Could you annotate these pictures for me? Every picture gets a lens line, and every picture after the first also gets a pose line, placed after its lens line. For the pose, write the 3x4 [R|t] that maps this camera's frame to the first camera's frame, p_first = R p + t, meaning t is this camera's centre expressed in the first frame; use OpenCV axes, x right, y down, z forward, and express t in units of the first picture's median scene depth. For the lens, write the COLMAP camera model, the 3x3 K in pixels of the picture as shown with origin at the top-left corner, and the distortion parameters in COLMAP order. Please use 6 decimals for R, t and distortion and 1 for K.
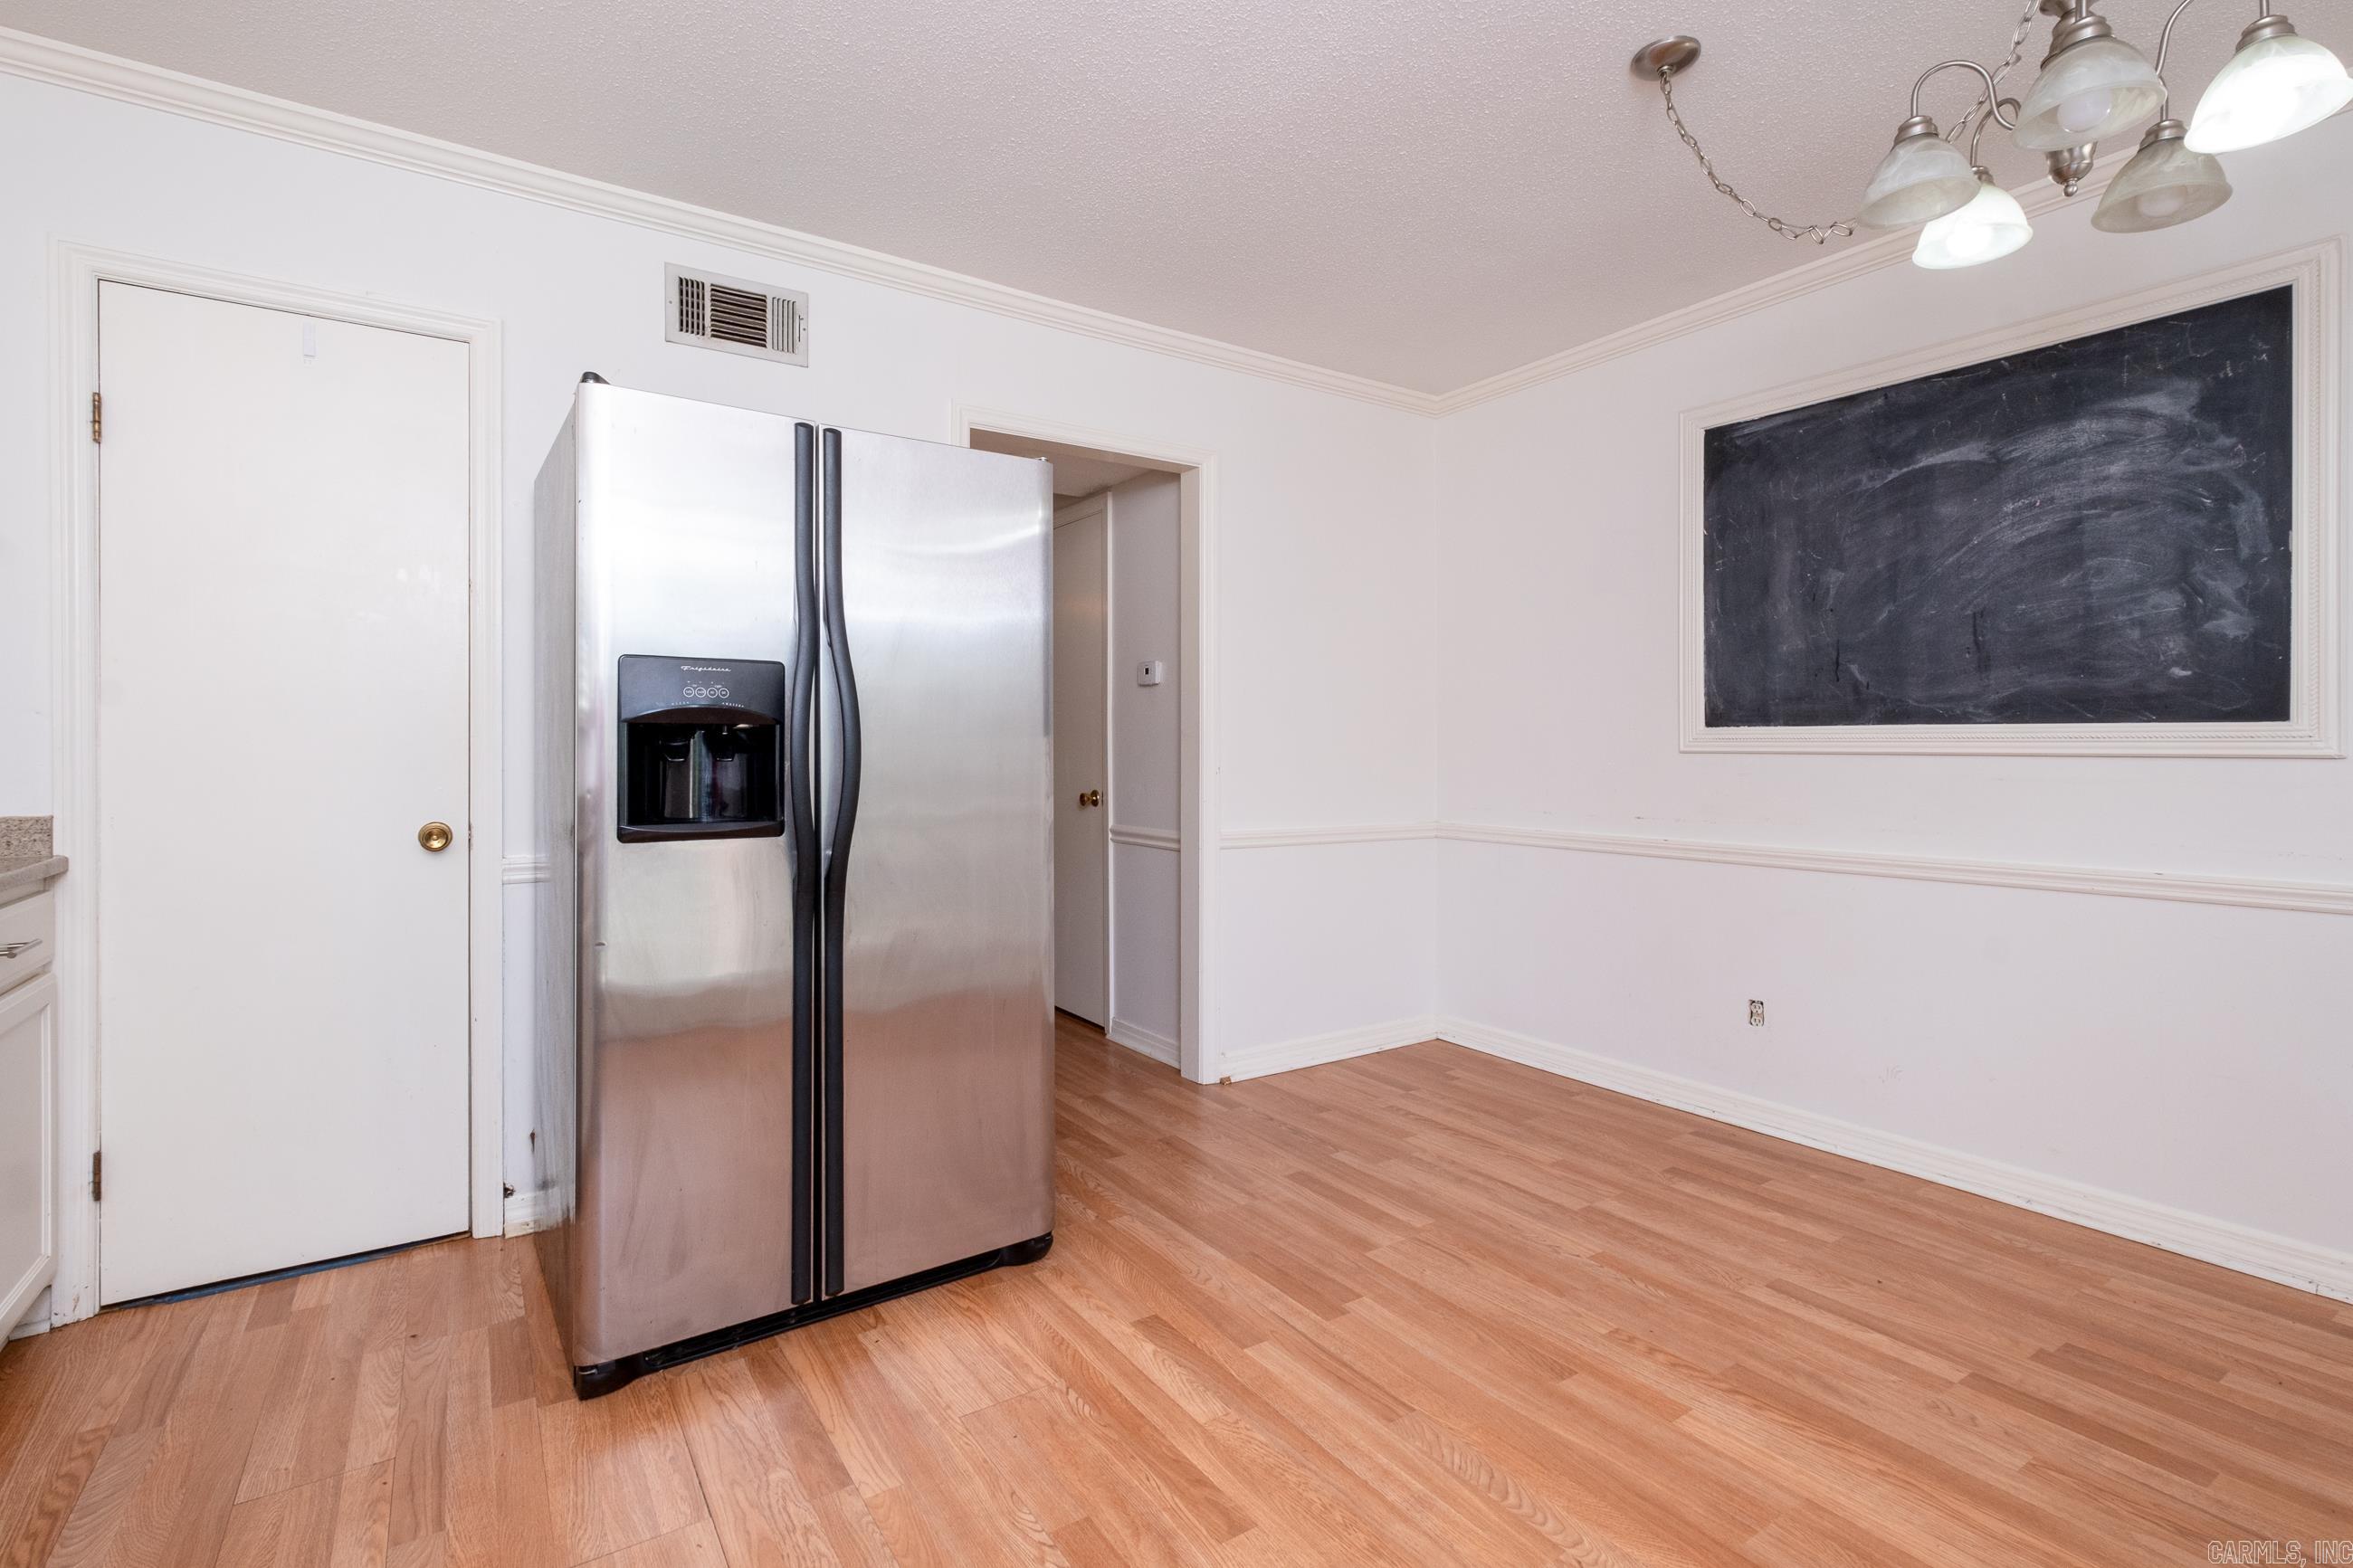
lens RADIAL K [[1073.2, 0, 1167.6], [0, 1073.2, 751.3], [0, 0, 1]] dist [-0.003245, 0.000476]
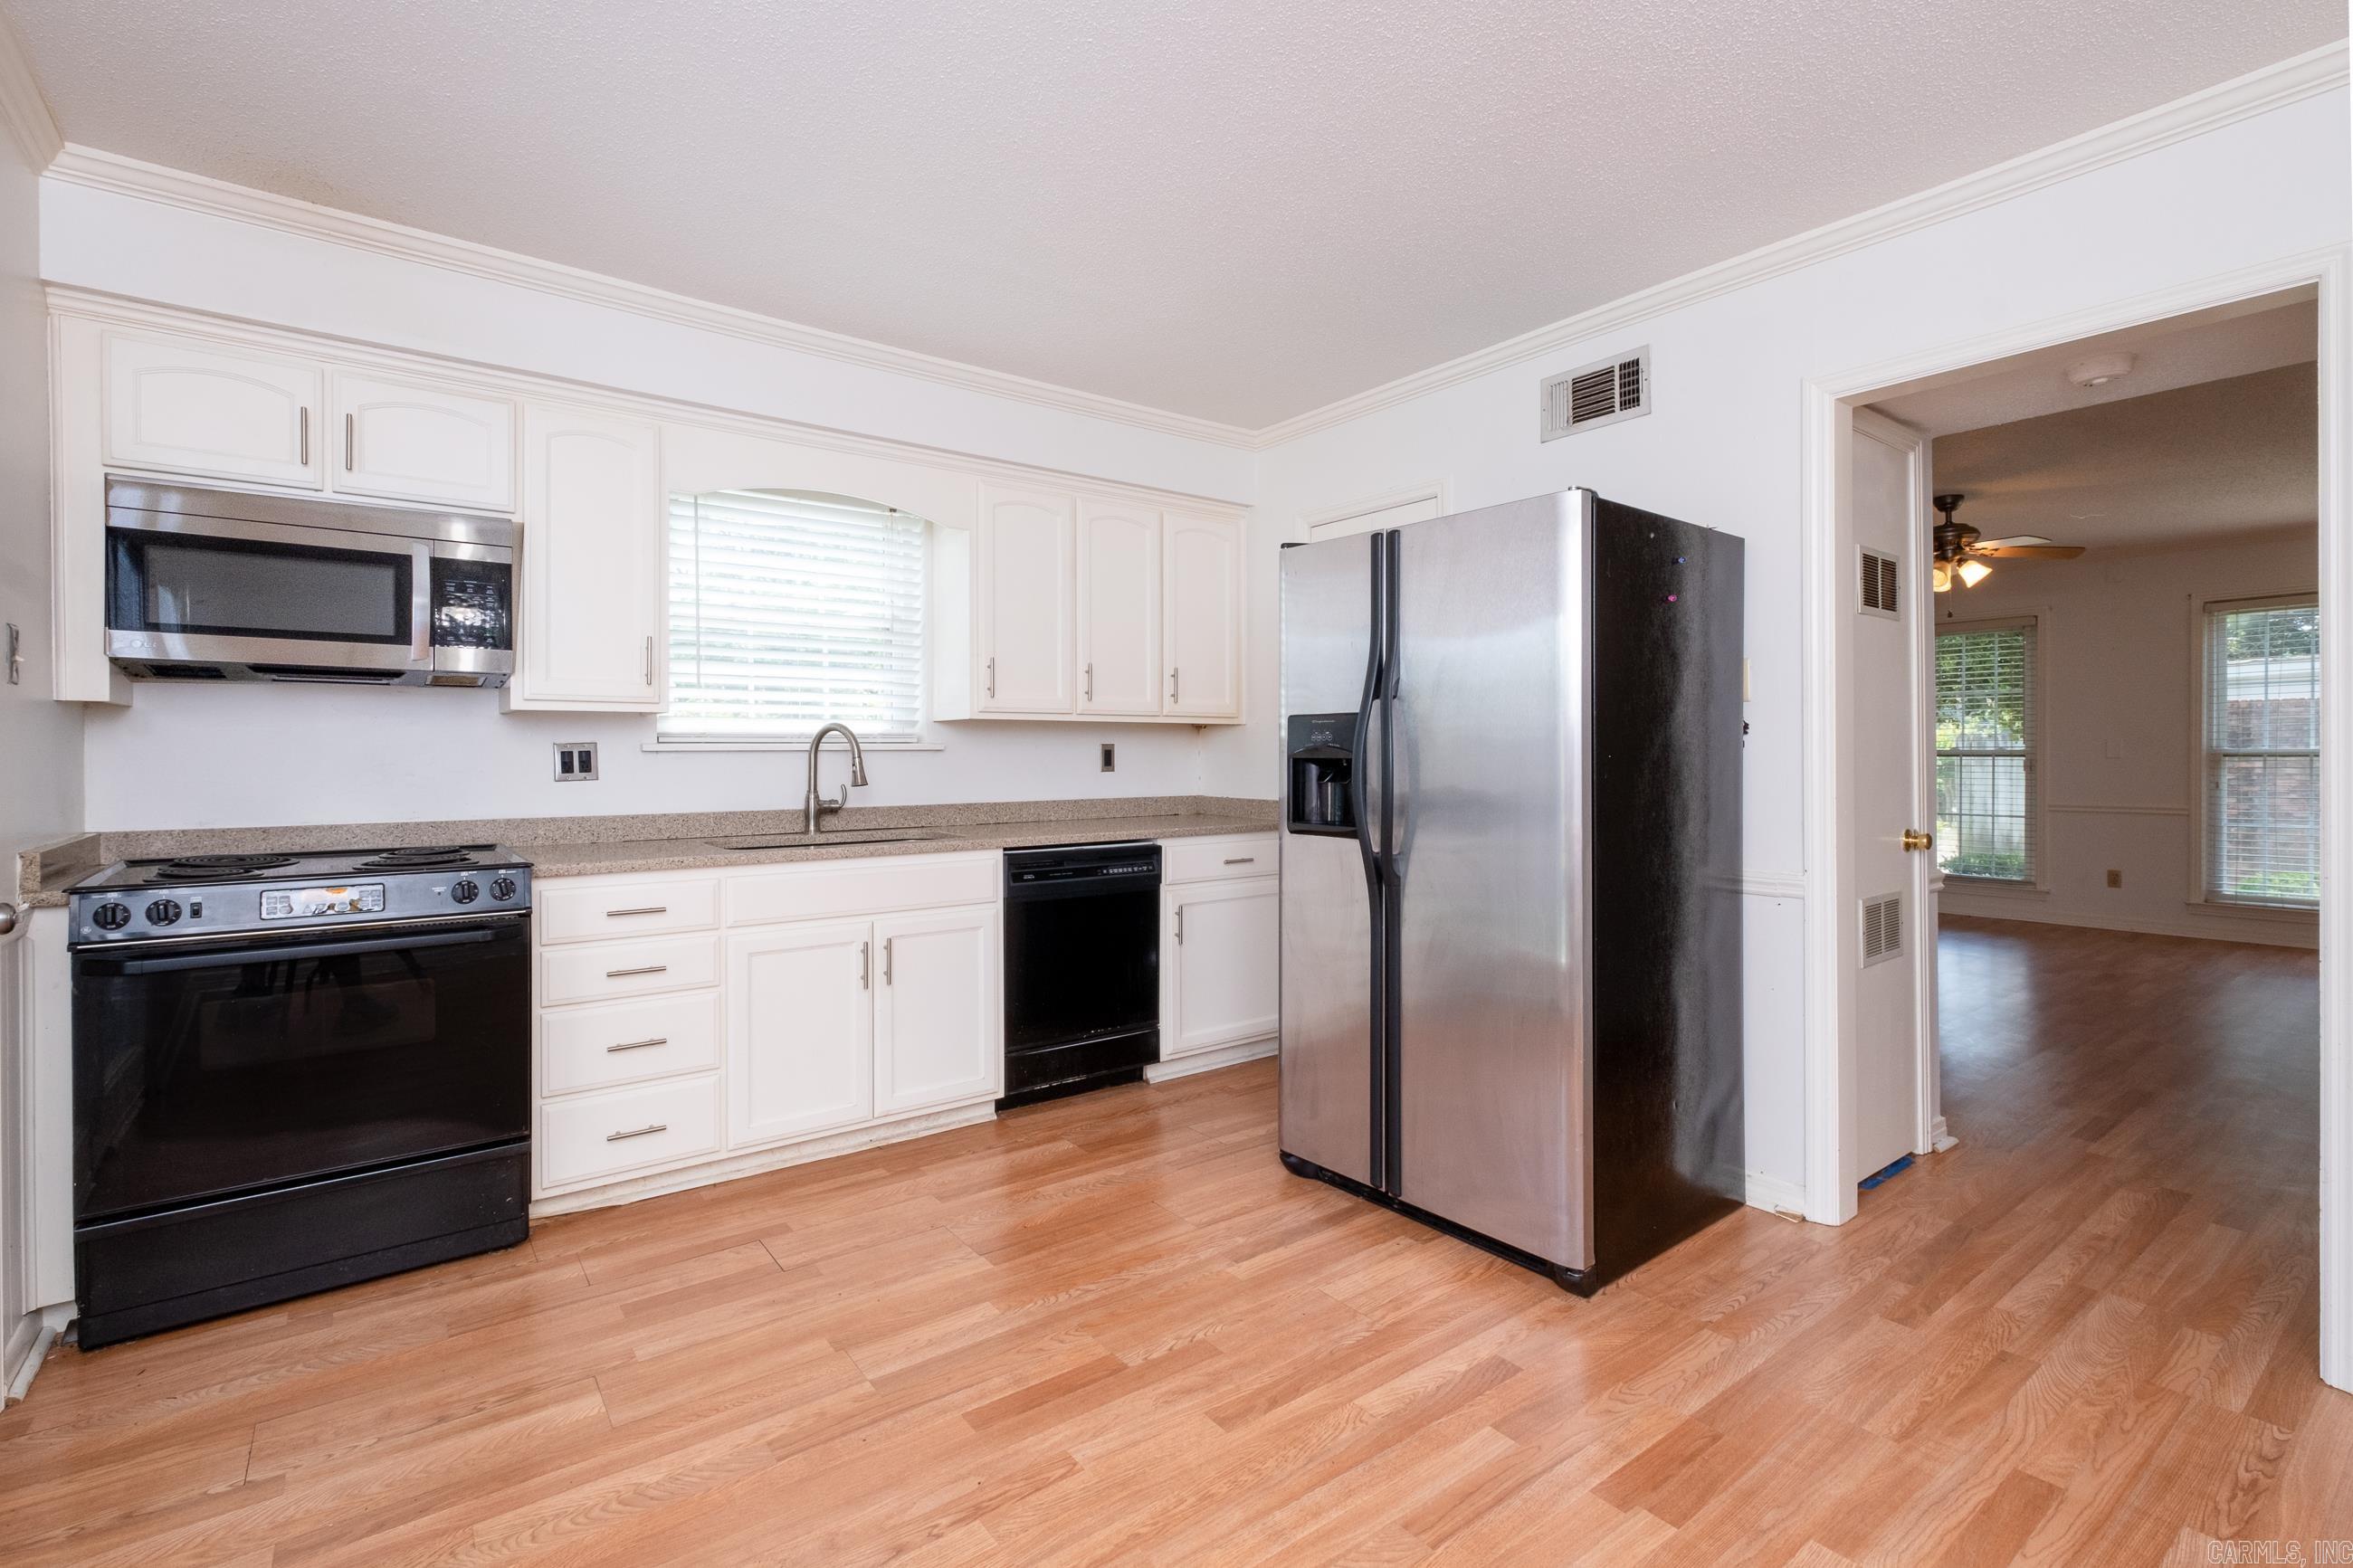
lens RADIAL K [[1073.2, 0, 1168.8], [0, 1073.2, 742.0], [0, 0, 1]] dist [-0.003245, 0.000476]
pose [[0.062049, -0.008476, -0.998037, 0.972822], [0.002900, 0.999961, -0.008312, -0.032352], [0.998069, -0.002378, 0.062072, 0.650656]]
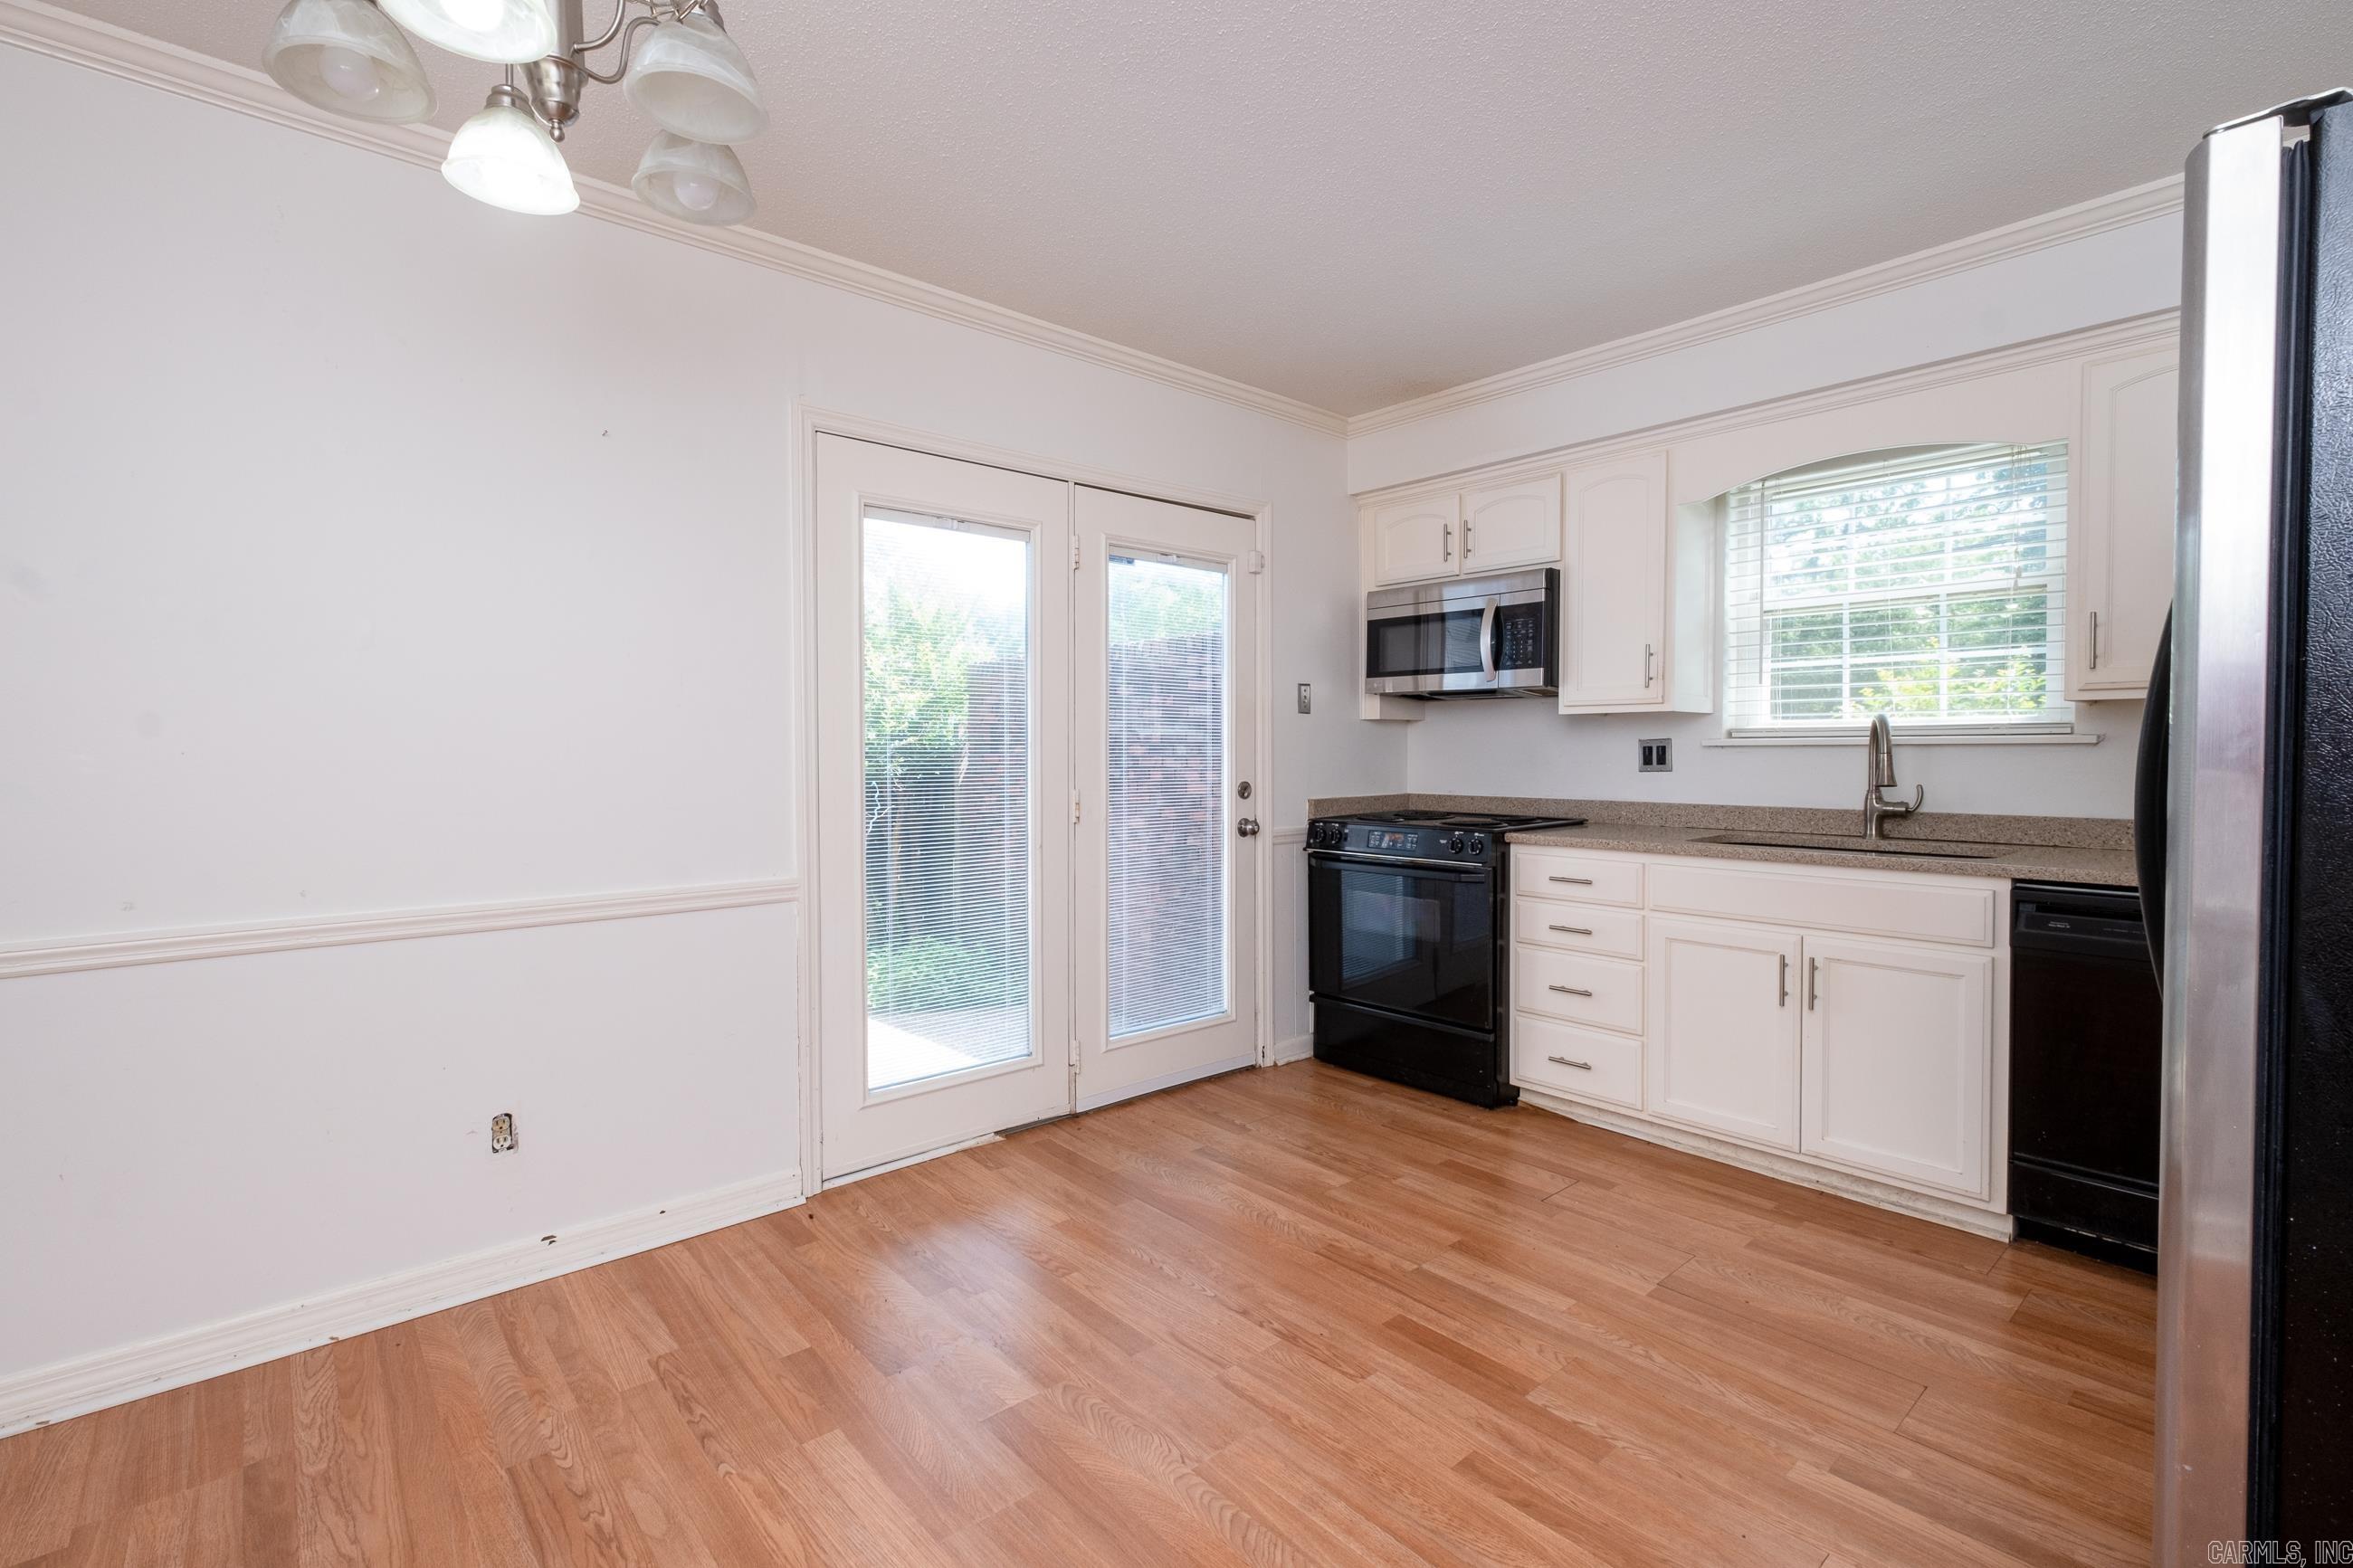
lens RADIAL K [[1073.2, 0, 1186.1], [0, 1073.2, 746.5], [0, 0, 1]] dist [-0.003245, 0.000476]
pose [[-0.990189, 0.003540, -0.139689, 0.394303], [0.003420, 0.999994, 0.001094, -0.038367], [0.139692, 0.000606, -0.990195, 1.581585]]
